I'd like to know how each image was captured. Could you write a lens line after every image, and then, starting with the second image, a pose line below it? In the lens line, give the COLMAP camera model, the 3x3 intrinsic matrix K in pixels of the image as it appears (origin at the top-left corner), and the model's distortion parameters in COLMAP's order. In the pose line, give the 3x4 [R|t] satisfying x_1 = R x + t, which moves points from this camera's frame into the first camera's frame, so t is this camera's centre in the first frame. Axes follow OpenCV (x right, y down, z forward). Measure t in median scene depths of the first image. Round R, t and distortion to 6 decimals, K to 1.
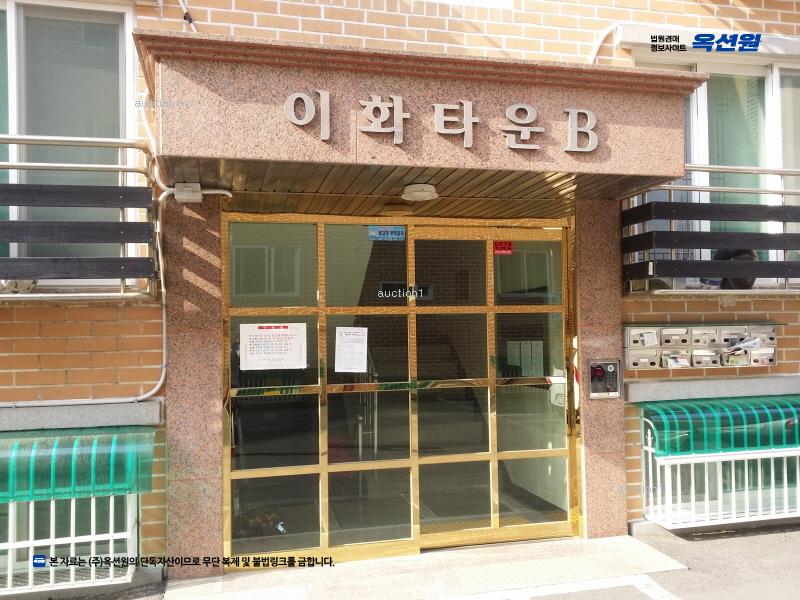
lens RADIAL K [[710.4, 0, 400.2], [0, 710.4, 316.8], [0, 0, 1]] dist [0.073417, -0.119912]
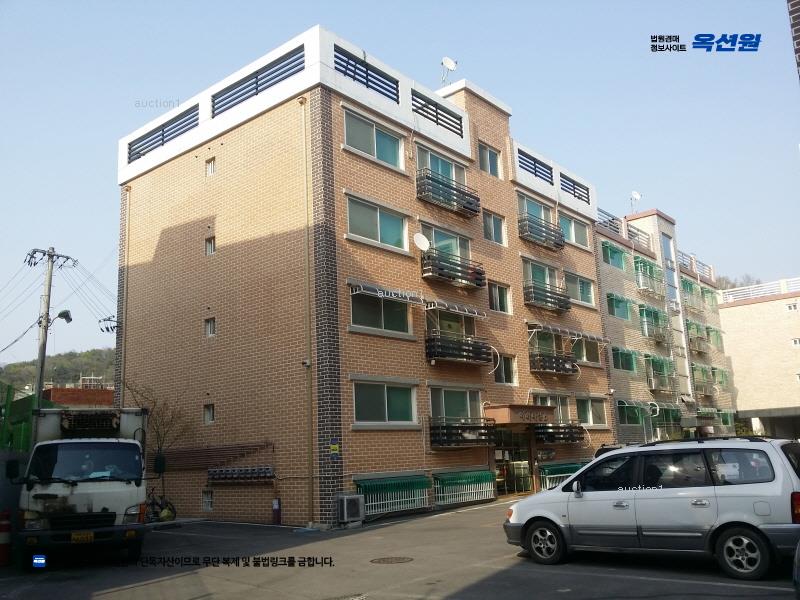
lens RADIAL K [[710.4, 0, 400.2], [0, 710.4, 316.8], [0, 0, 1]] dist [0.073417, -0.119912]
pose [[0.799189, 0.094362, 0.593626, -3.828237], [0.022556, 0.982197, -0.186496, 0.005344], [-0.600656, 0.162435, 0.782833, -2.721796]]
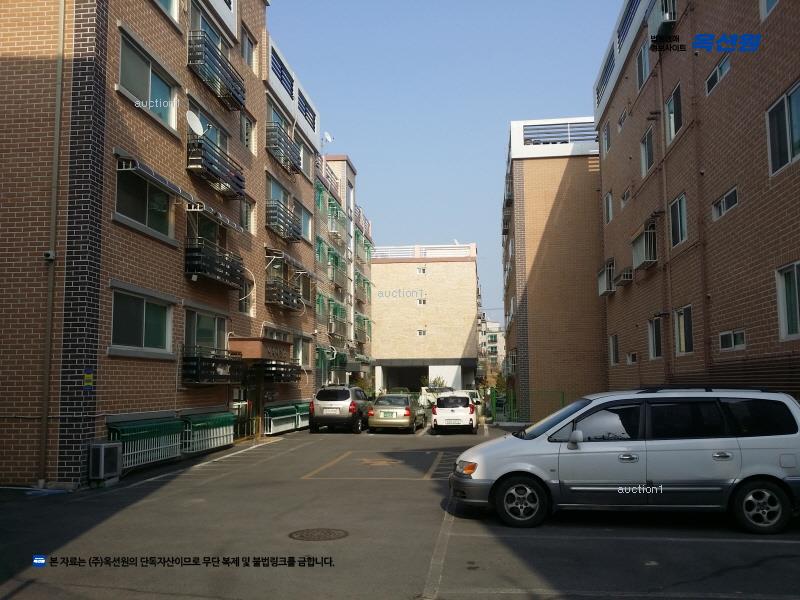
lens RADIAL K [[710.4, 0, 400.2], [0, 710.4, 316.8], [0, 0, 1]] dist [0.073417, -0.119912]
pose [[0.339597, 0.103113, 0.934902, -3.967404], [-0.014457, 0.994427, -0.104427, 0.011374], [-0.940460, 0.021947, 0.339195, -1.459103]]
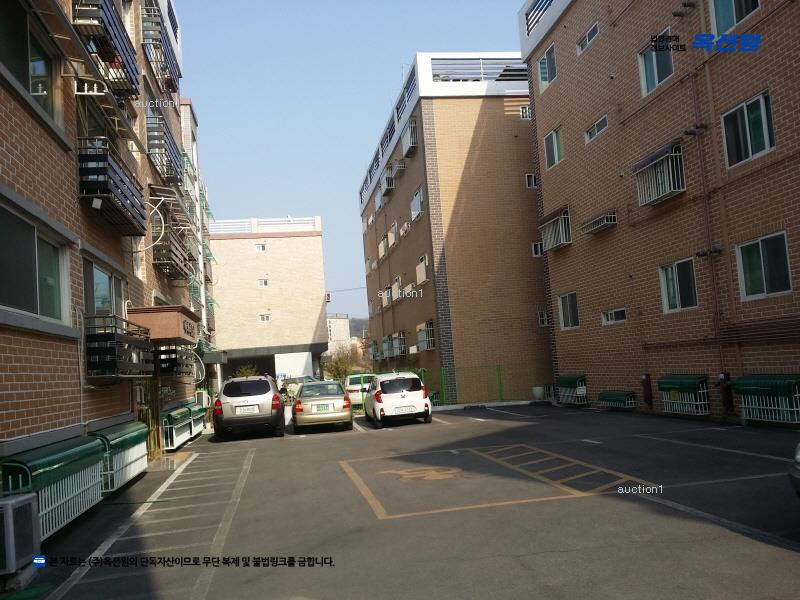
lens RADIAL K [[716.5, 0, 405.9], [0, 716.5, 309.1], [0, 0, 1]] dist [0.068289, -0.119049]
pose [[0.053335, 0.092443, 0.994288, -3.072337], [0.060928, 0.993549, -0.095643, 0.043598], [-0.996716, 0.065681, 0.047358, -0.272533]]
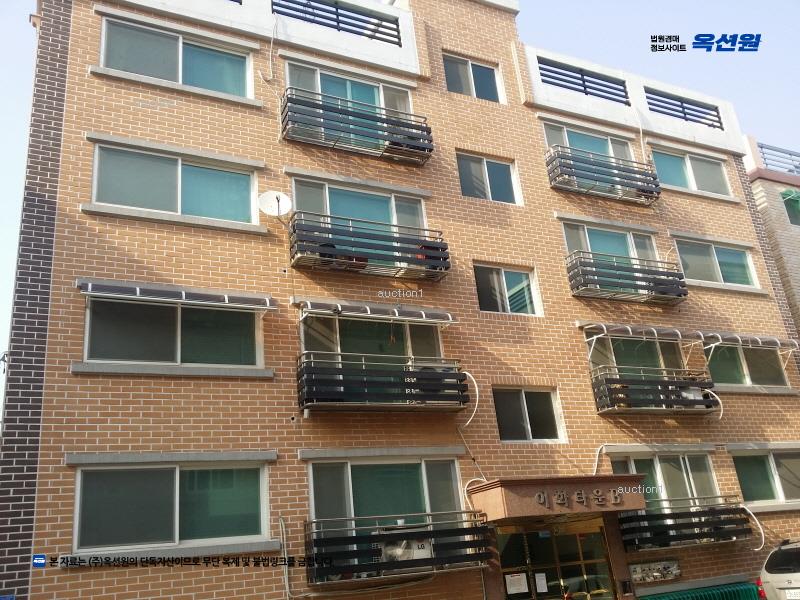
lens RADIAL K [[710.4, 0, 400.2], [0, 710.4, 316.8], [0, 0, 1]] dist [0.073417, -0.119912]
pose [[0.969934, 0.001250, 0.243364, -1.205756], [0.083398, 0.937732, -0.337200, -0.024914], [-0.228632, 0.347358, 0.909434, -1.594384]]
